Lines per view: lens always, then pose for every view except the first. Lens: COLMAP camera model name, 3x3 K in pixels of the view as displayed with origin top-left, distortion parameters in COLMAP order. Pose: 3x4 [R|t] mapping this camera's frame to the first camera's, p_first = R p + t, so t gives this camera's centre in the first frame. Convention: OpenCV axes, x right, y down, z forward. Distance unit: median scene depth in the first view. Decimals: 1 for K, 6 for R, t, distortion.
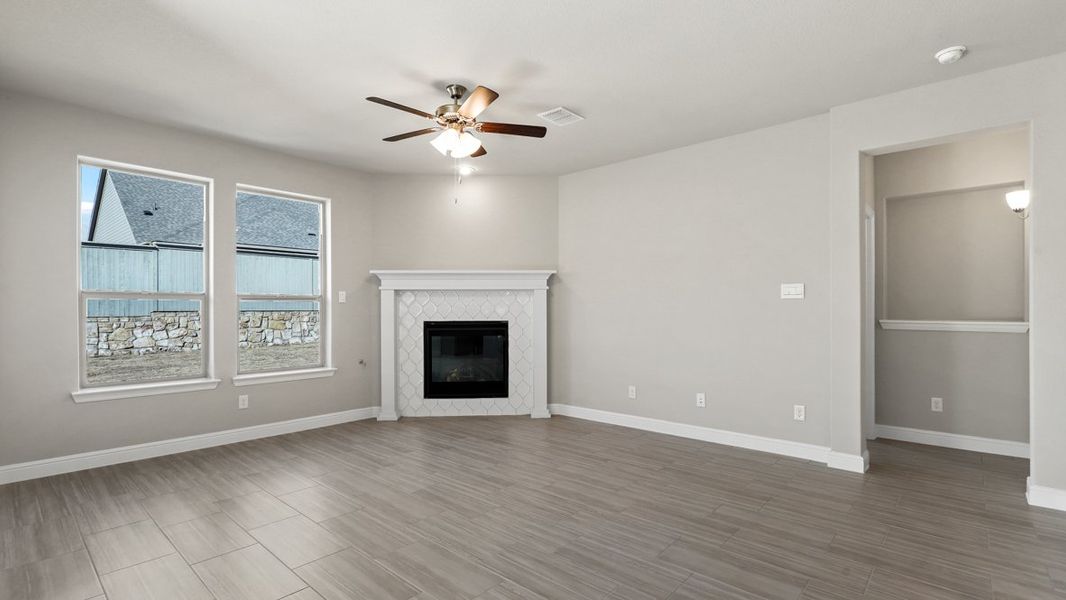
lens RADIAL K [[488.3, 0, 533.5], [0, 488.3, 303.3], [0, 0, 1]] dist [-0.000662, -0.000422]
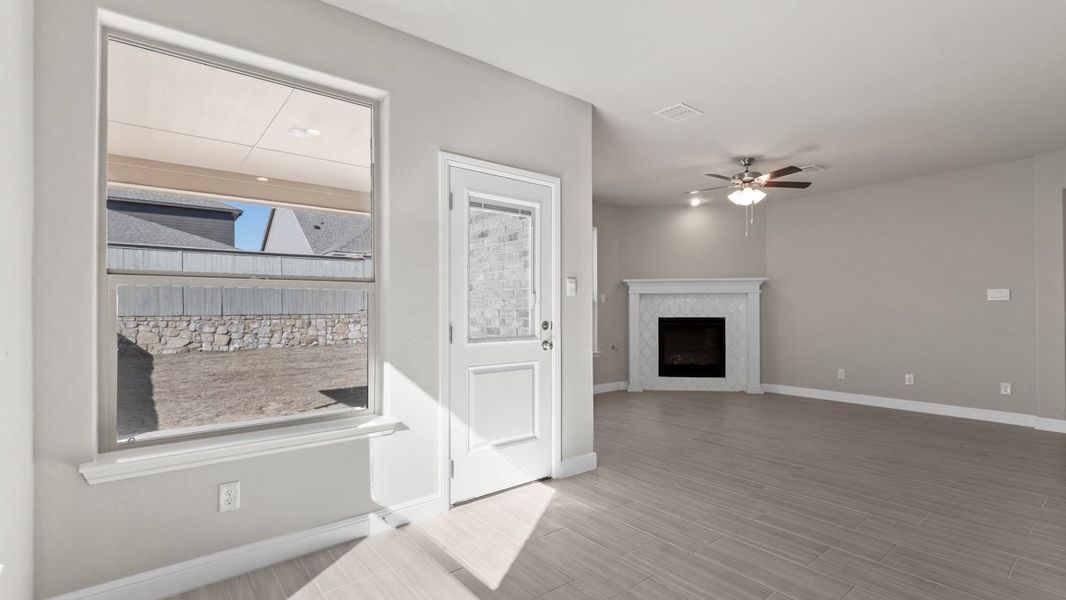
lens RADIAL K [[483.9, 0, 533.0], [0, 483.9, 300.0], [0, 0, 1]] dist [0.000232, 0.000185]
pose [[0.986002, -0.001986, -0.166722, -0.360145], [0.001146, 0.999986, -0.005135, -0.004310], [0.166730, 0.004872, 0.985991, -0.358472]]
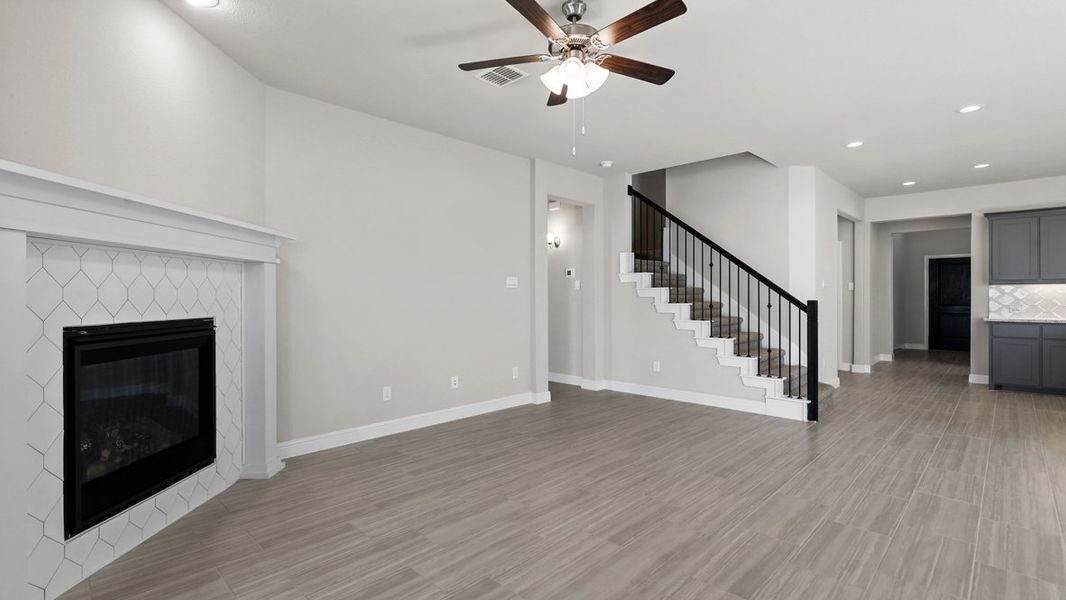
lens RADIAL K [[480.8, 0, 535.7], [0, 480.8, 291.4], [0, 0, 1]] dist [0.002115, 0.000423]
pose [[0.044156, 0.015865, 0.998899, -0.599124], [-0.012170, 0.999808, -0.015341, 0.012154], [-0.998951, -0.011479, 0.044341, 0.671559]]
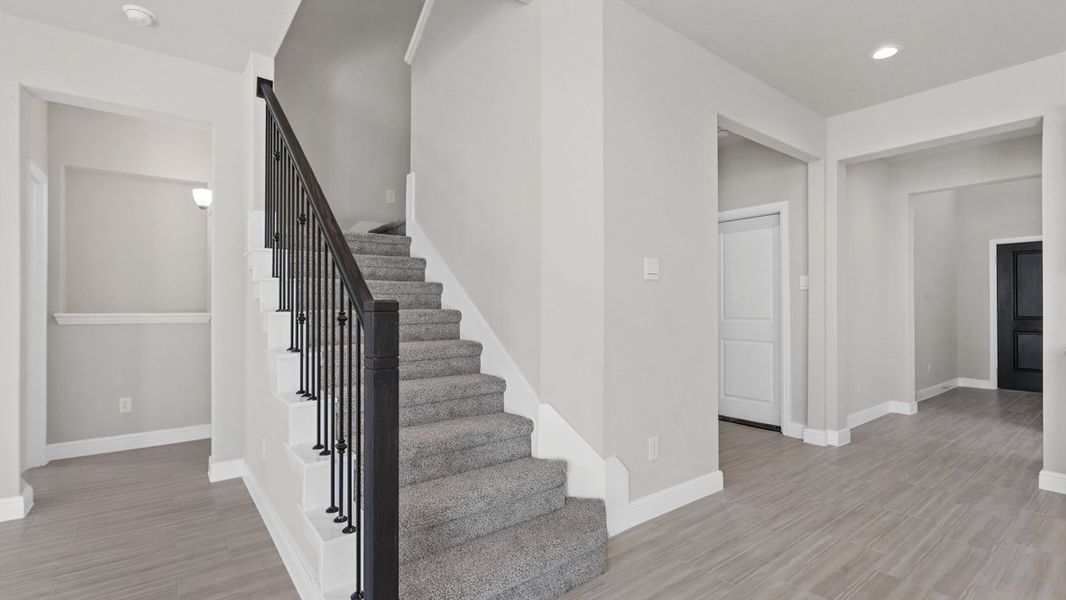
lens RADIAL K [[469.9, 0, 519.9], [0, 469.9, 317.3], [0, 0, 1]] dist [0.003565, 0.000097]
pose [[0.195626, -0.021636, 0.980440, 0.070210], [-0.020231, 0.999455, 0.026093, 0.003712], [-0.980470, -0.024939, 0.195081, 0.068893]]
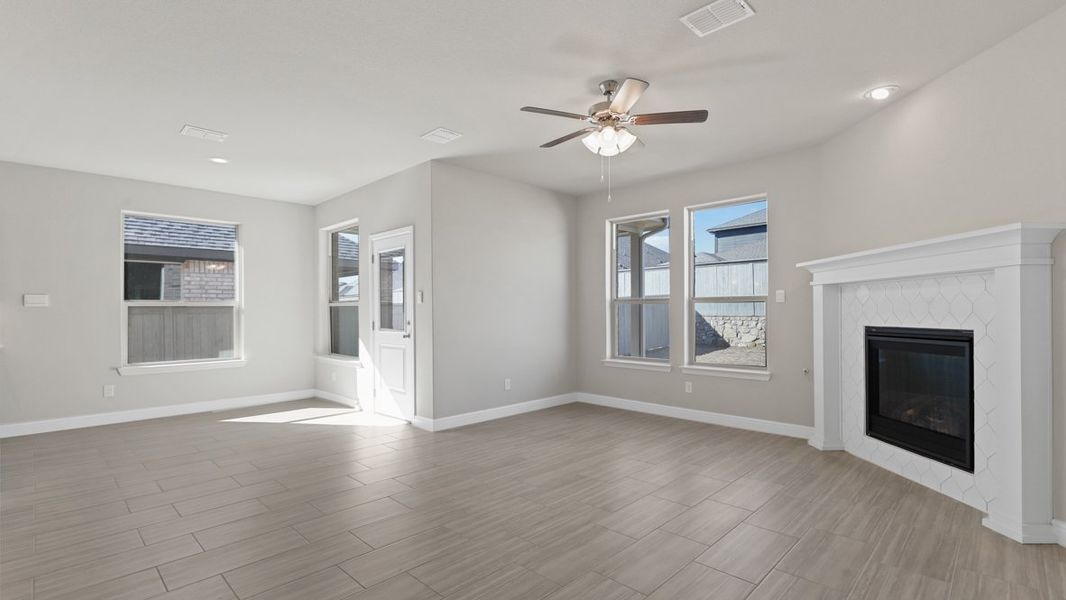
lens RADIAL K [[488.3, 0, 533.5], [0, 488.3, 303.3], [0, 0, 1]] dist [-0.000662, -0.000422]
pose [[-0.050497, -0.016182, -0.998593, 0.539498], [0.019007, 0.999672, -0.017160, 0.007290], [0.998543, -0.019846, -0.050173, 0.586535]]
